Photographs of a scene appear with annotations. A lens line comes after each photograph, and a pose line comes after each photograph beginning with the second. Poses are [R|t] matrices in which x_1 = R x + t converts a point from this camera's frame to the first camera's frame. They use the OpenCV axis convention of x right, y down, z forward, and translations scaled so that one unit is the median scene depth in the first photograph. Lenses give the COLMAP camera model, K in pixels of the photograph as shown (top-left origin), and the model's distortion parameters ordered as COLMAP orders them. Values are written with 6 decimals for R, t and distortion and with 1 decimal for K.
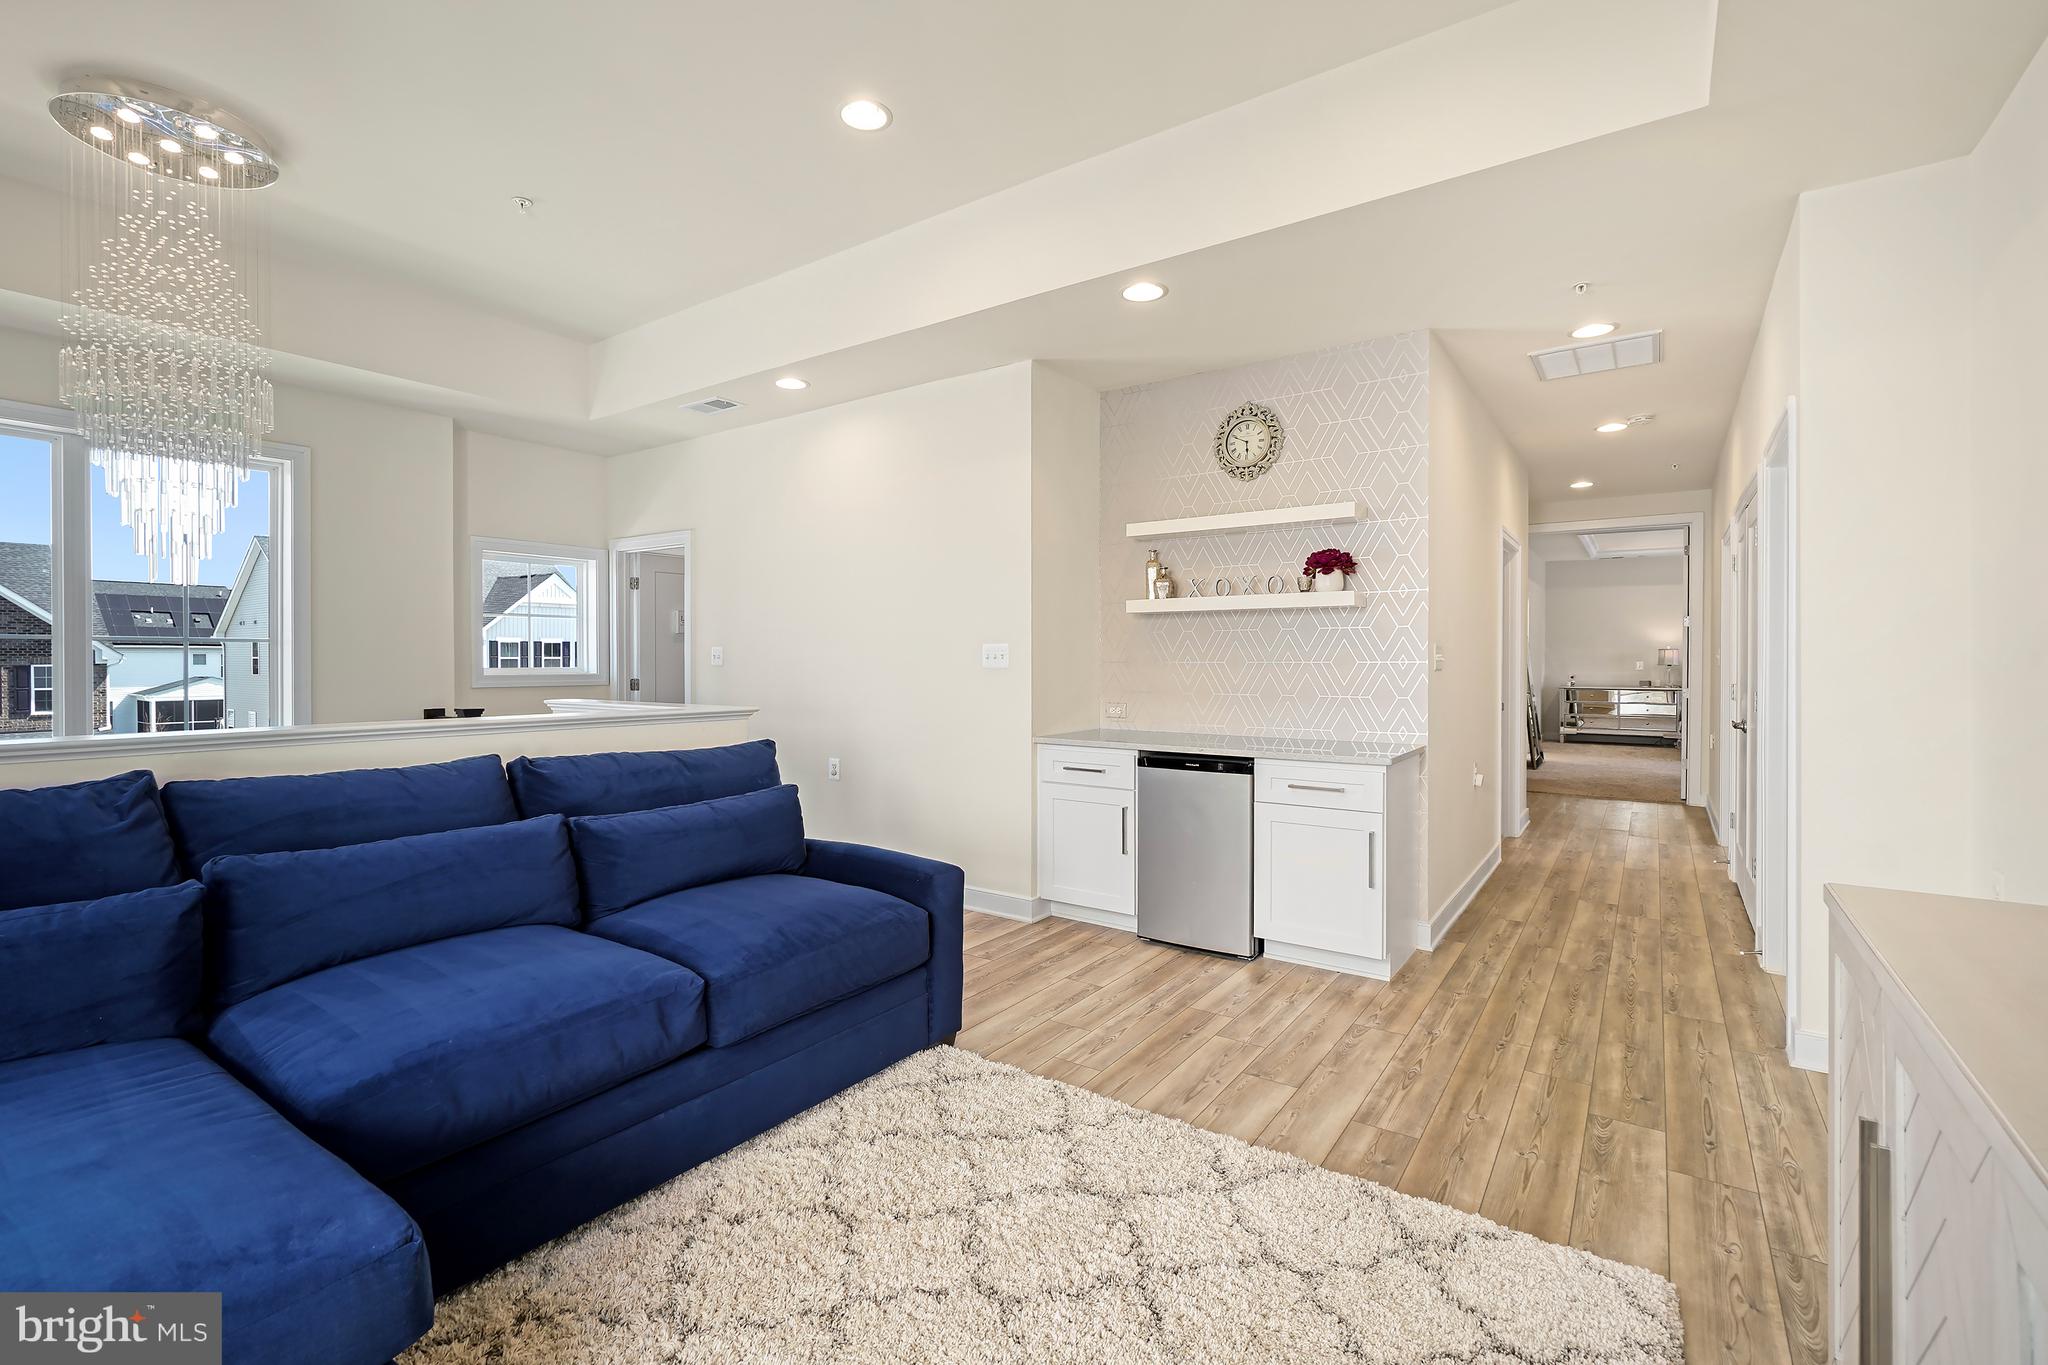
lens RADIAL K [[899.5, 0, 1016.2], [0, 899.5, 664.4], [0, 0, 1]] dist [-0.002651, -0.000383]
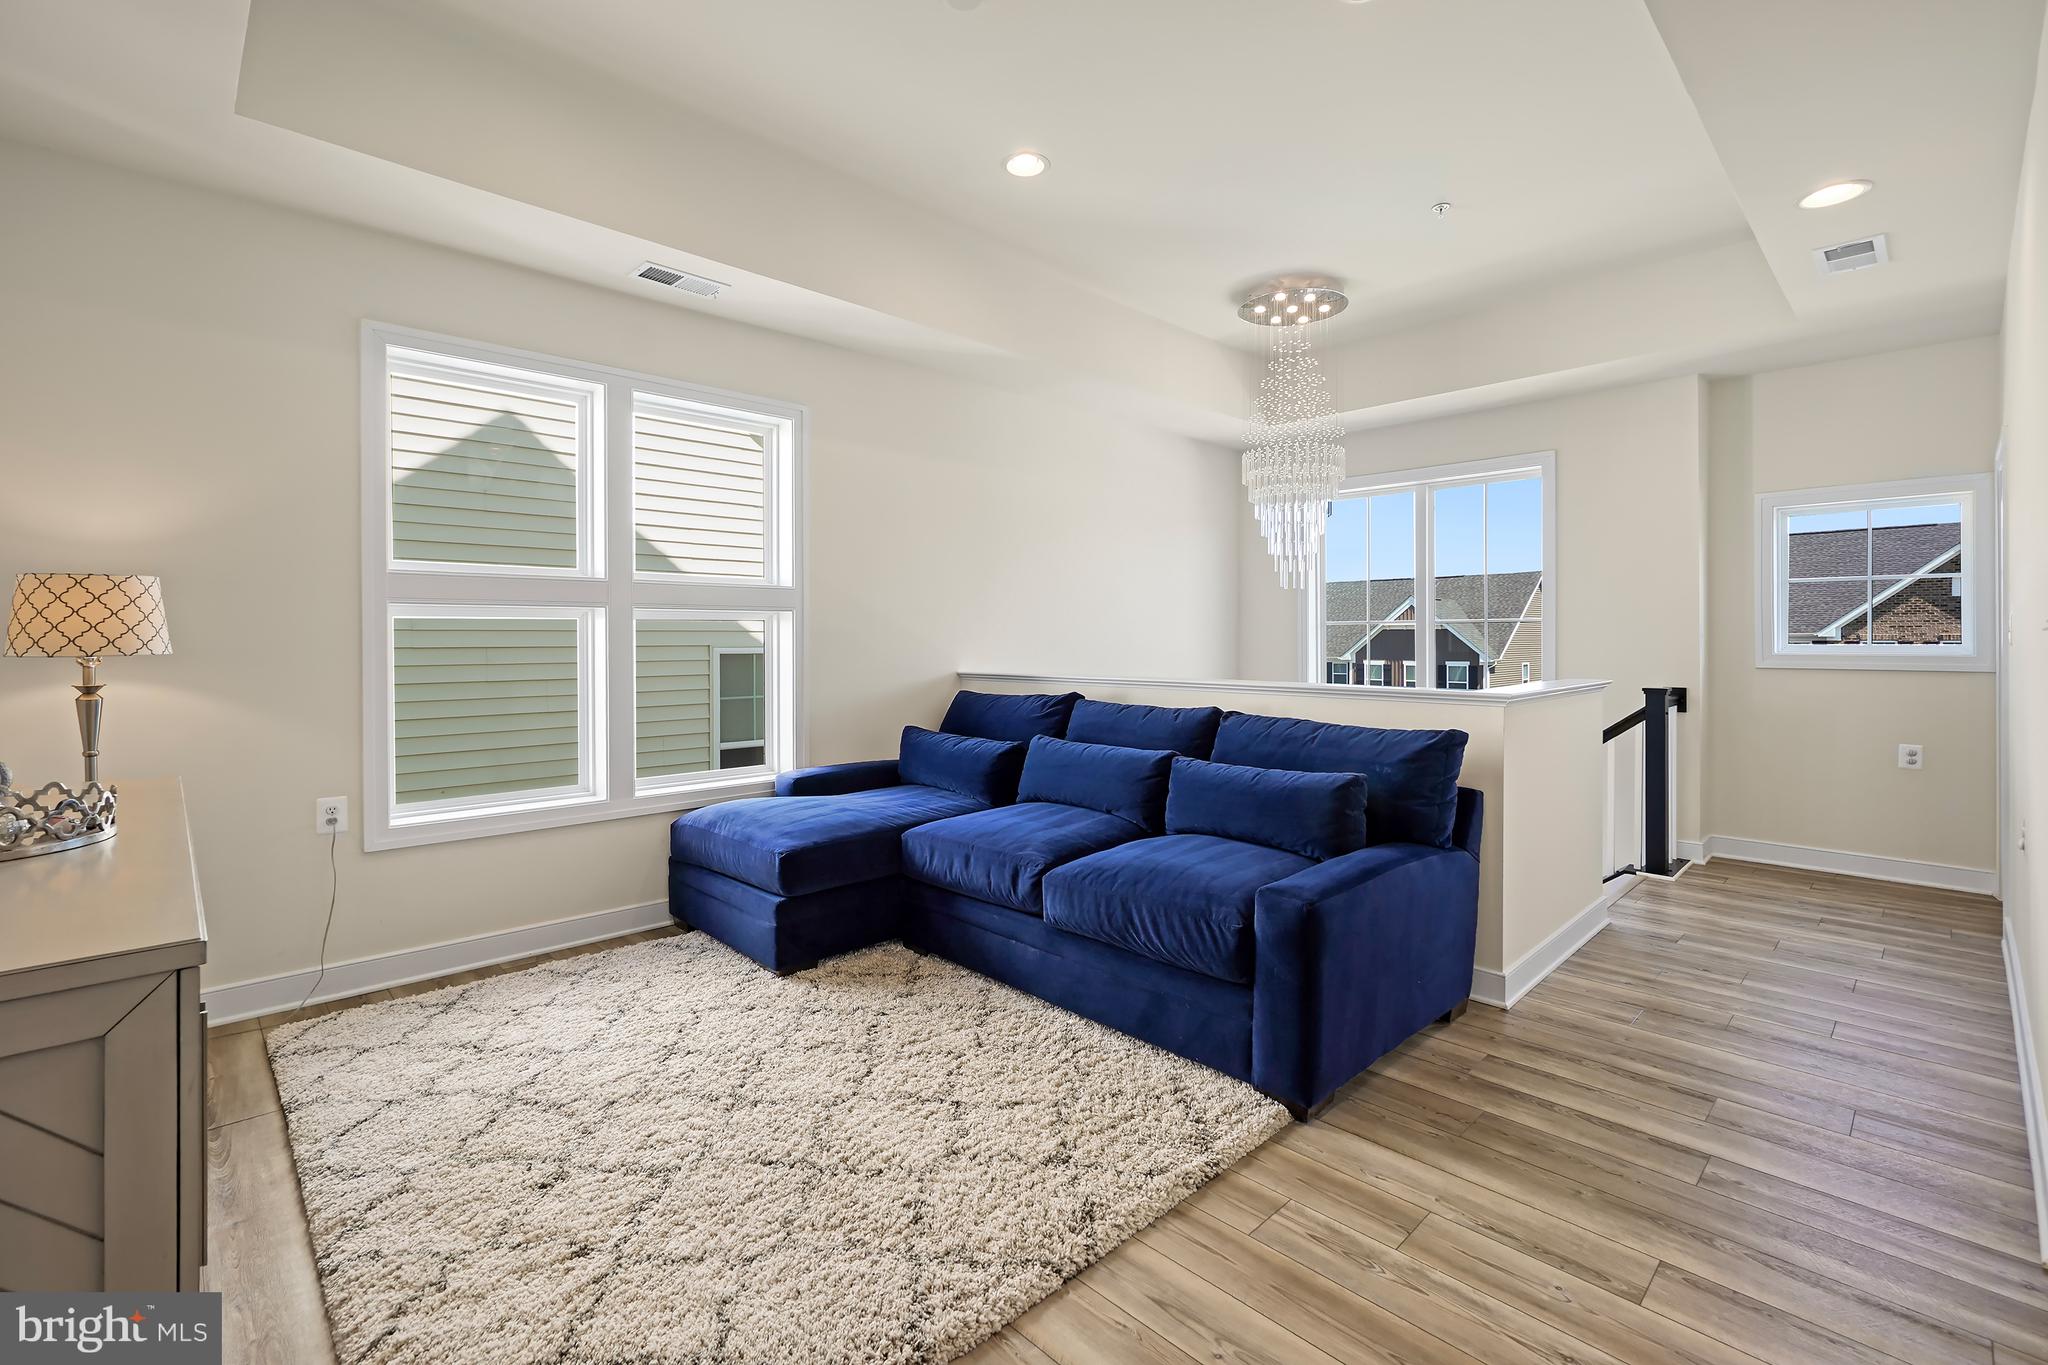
lens RADIAL K [[899.5, 0, 1016.3], [0, 899.5, 642.6], [0, 0, 1]] dist [-0.002651, -0.000383]
pose [[-0.185913, 0.005218, -0.982552, 0.707173], [-0.001945, 0.999982, 0.005679, -0.001200], [0.982564, 0.002967, -0.185900, 0.845761]]
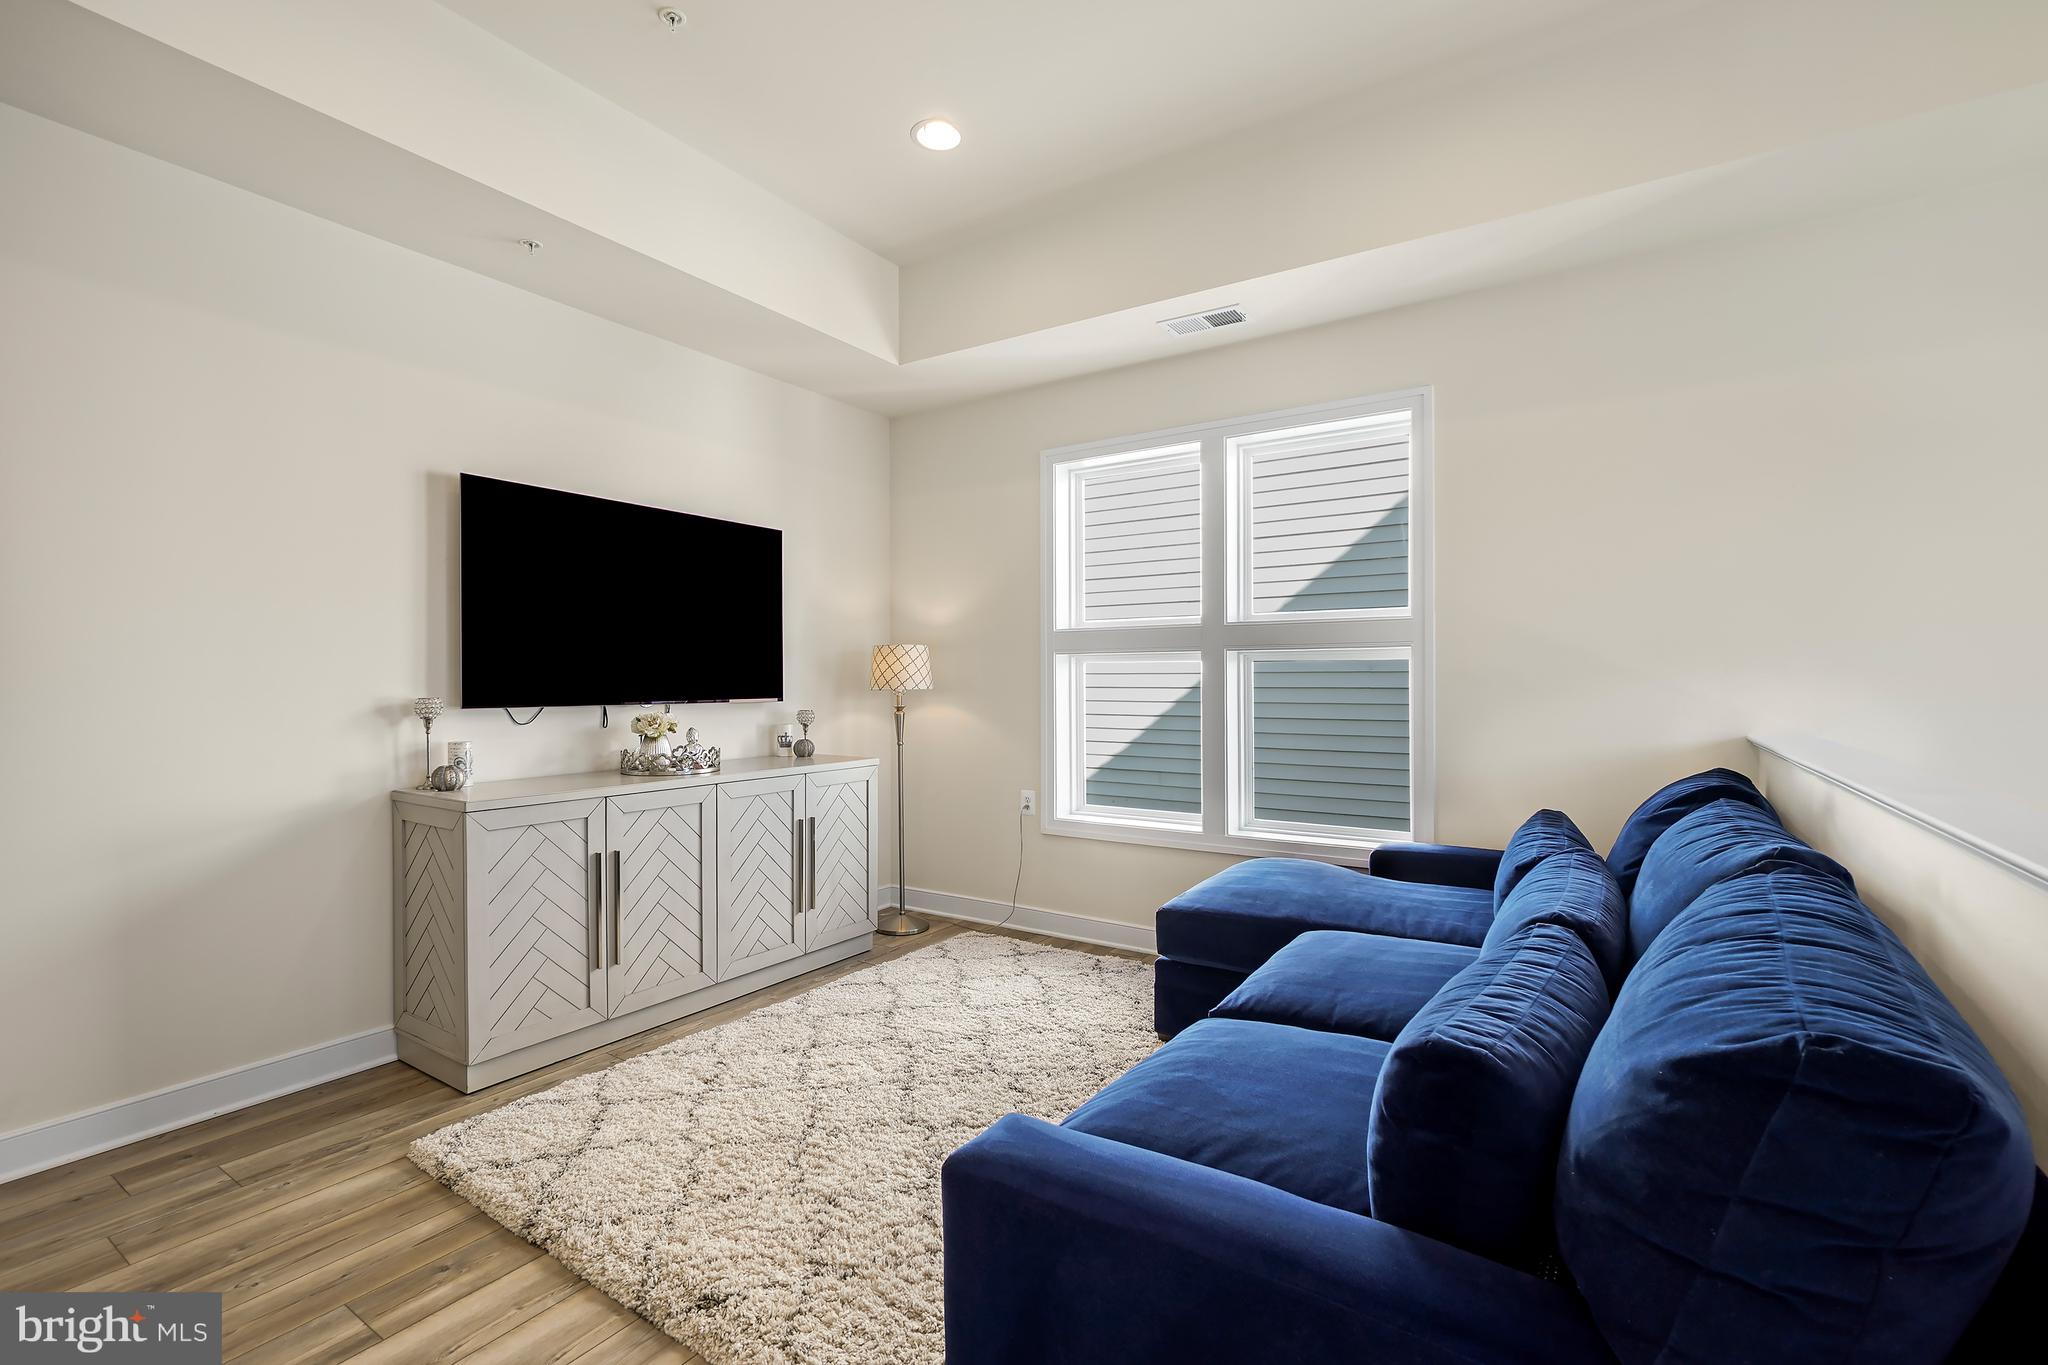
lens RADIAL K [[899.5, 0, 1032.2], [0, 899.5, 686.4], [0, 0, 1]] dist [-0.002651, -0.000383]
pose [[-0.999135, 0.001601, -0.041544, -0.101324], [0.001318, 0.999976, 0.006840, 0.001362], [0.041554, 0.006779, -0.999113, 1.365352]]
